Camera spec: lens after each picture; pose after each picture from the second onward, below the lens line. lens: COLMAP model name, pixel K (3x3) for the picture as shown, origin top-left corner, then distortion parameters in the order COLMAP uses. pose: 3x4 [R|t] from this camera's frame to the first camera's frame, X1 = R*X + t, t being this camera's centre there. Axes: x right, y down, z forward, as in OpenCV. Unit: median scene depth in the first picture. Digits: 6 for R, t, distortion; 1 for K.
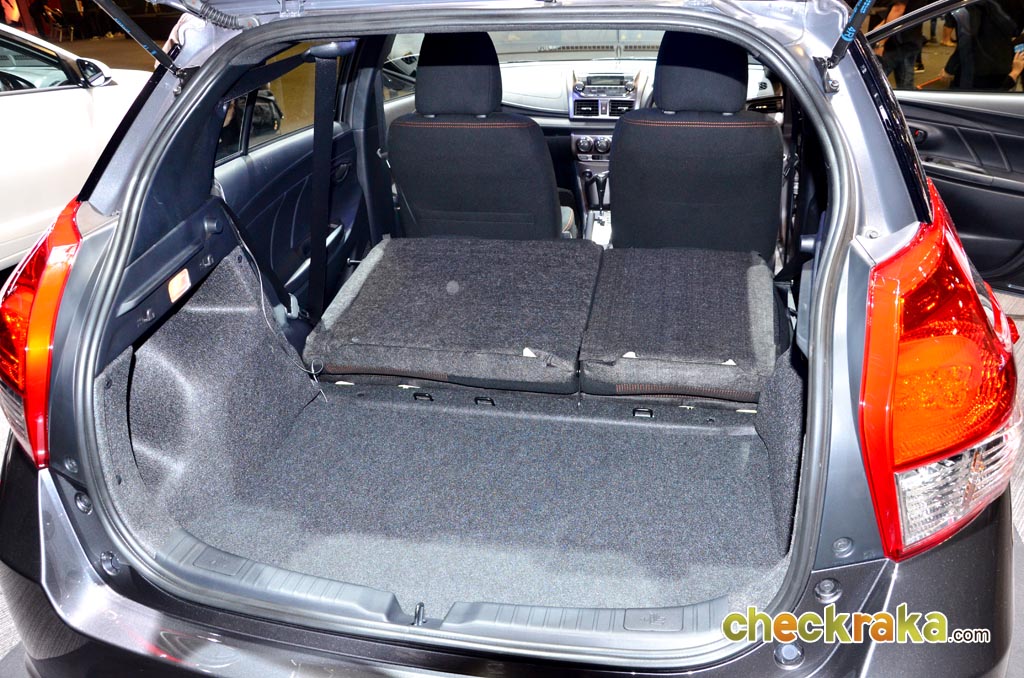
lens RADIAL K [[806.1, 0, 520.9], [0, 806.1, 342.4], [0, 0, 1]] dist [-0.083290, 0.002780]
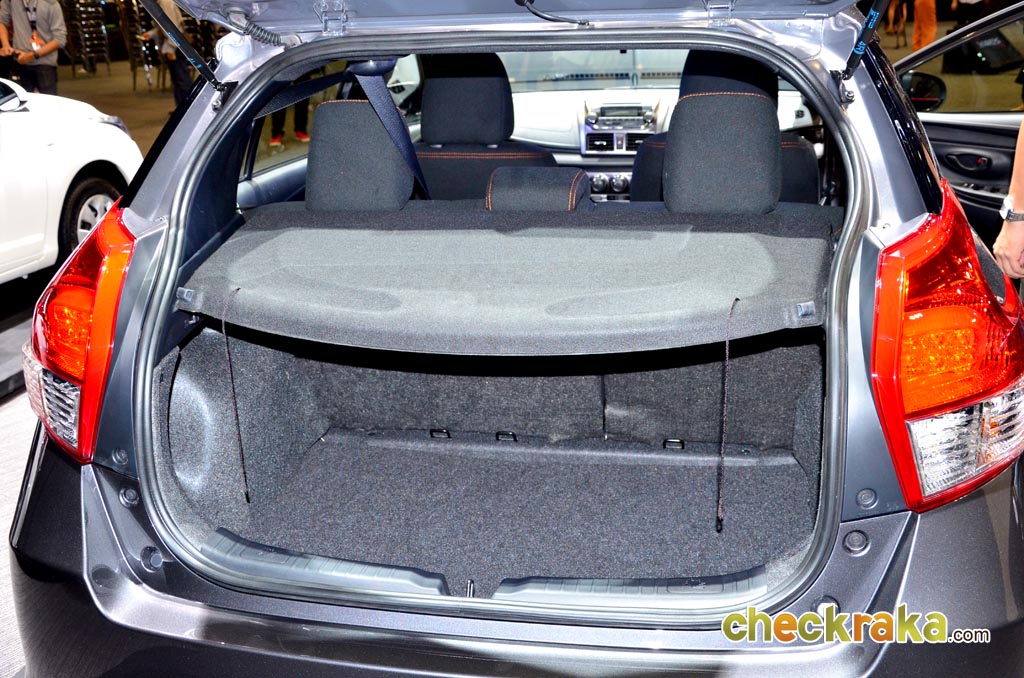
lens RADIAL K [[1088.2, 0, 517.8], [0, 1088.2, 342.6], [0, 0, 1]] dist [0.051913, 0.000000]
pose [[0.999788, -0.005592, 0.019815, -0.078415], [0.007957, 0.992579, -0.121341, 0.166657], [-0.018989, 0.121473, 0.992413, -0.389351]]
